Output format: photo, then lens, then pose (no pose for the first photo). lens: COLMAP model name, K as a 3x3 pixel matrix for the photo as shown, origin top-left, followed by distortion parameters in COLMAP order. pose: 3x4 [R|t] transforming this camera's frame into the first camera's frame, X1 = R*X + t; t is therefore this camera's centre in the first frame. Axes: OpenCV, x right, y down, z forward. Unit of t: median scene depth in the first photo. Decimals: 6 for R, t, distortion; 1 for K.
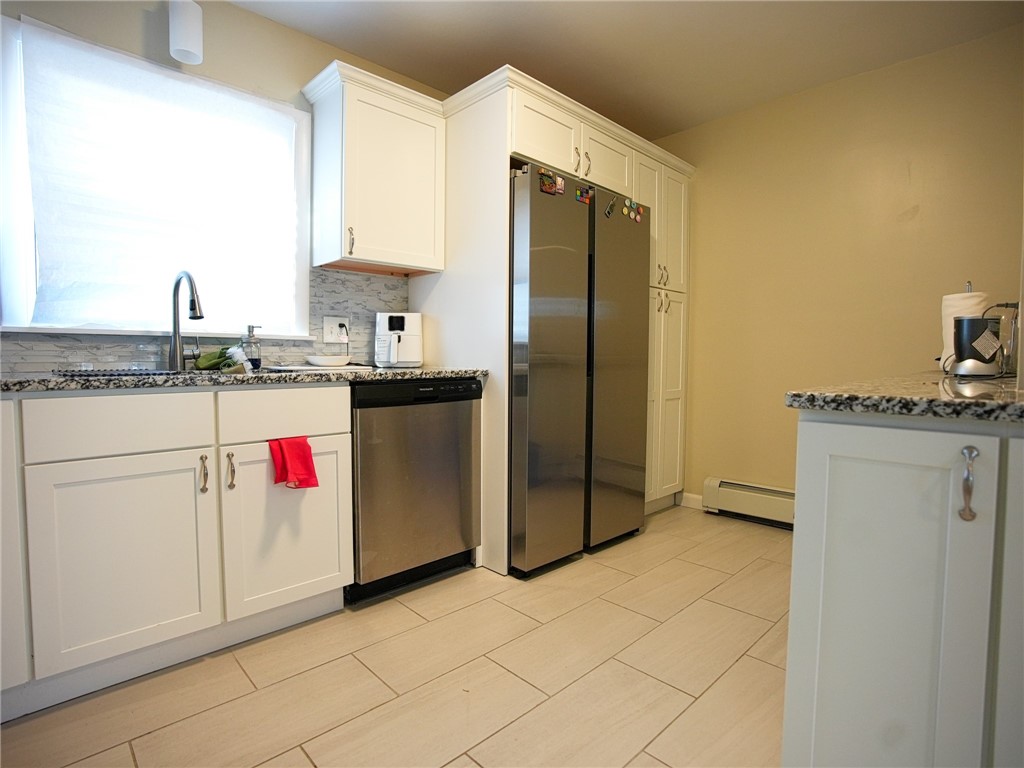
lens RADIAL K [[529.0, 0, 505.3], [0, 529.0, 381.1], [0, 0, 1]] dist [-0.044544, 0.008183]
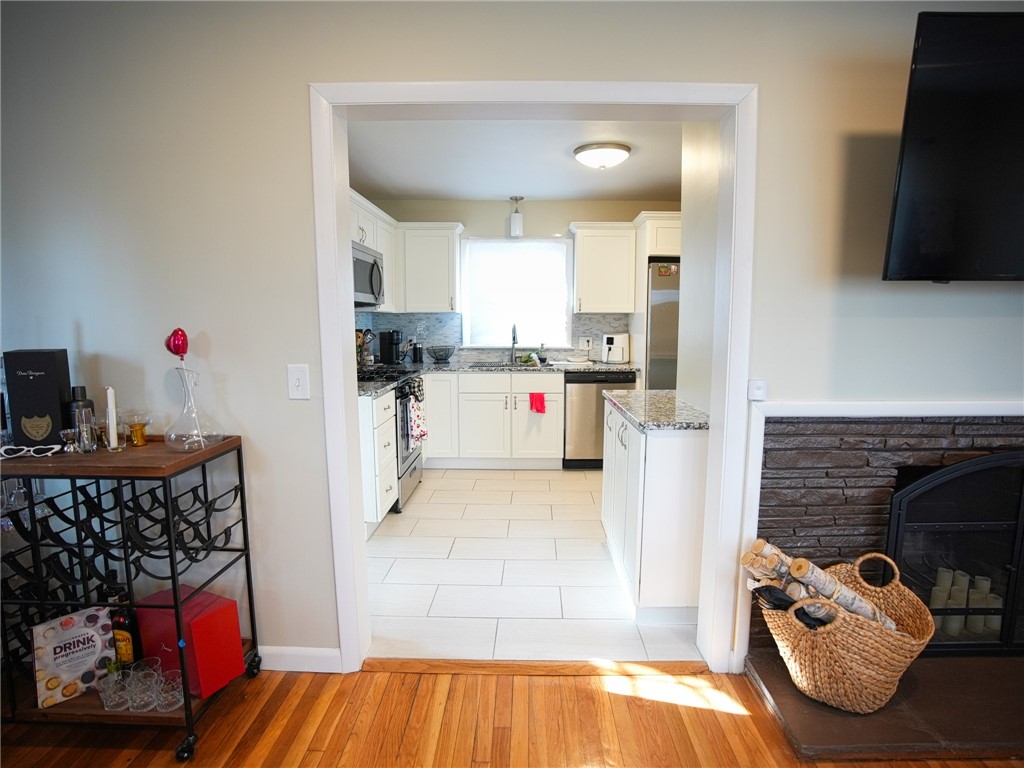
lens RADIAL K [[529.0, 0, 526.4], [0, 529.0, 380.6], [0, 0, 1]] dist [-0.044544, 0.008183]
pose [[0.719657, 0.071700, -0.690618, 1.109984], [-0.030193, 0.996945, 0.072040, -0.112975], [0.693673, -0.030992, 0.719623, -0.740690]]
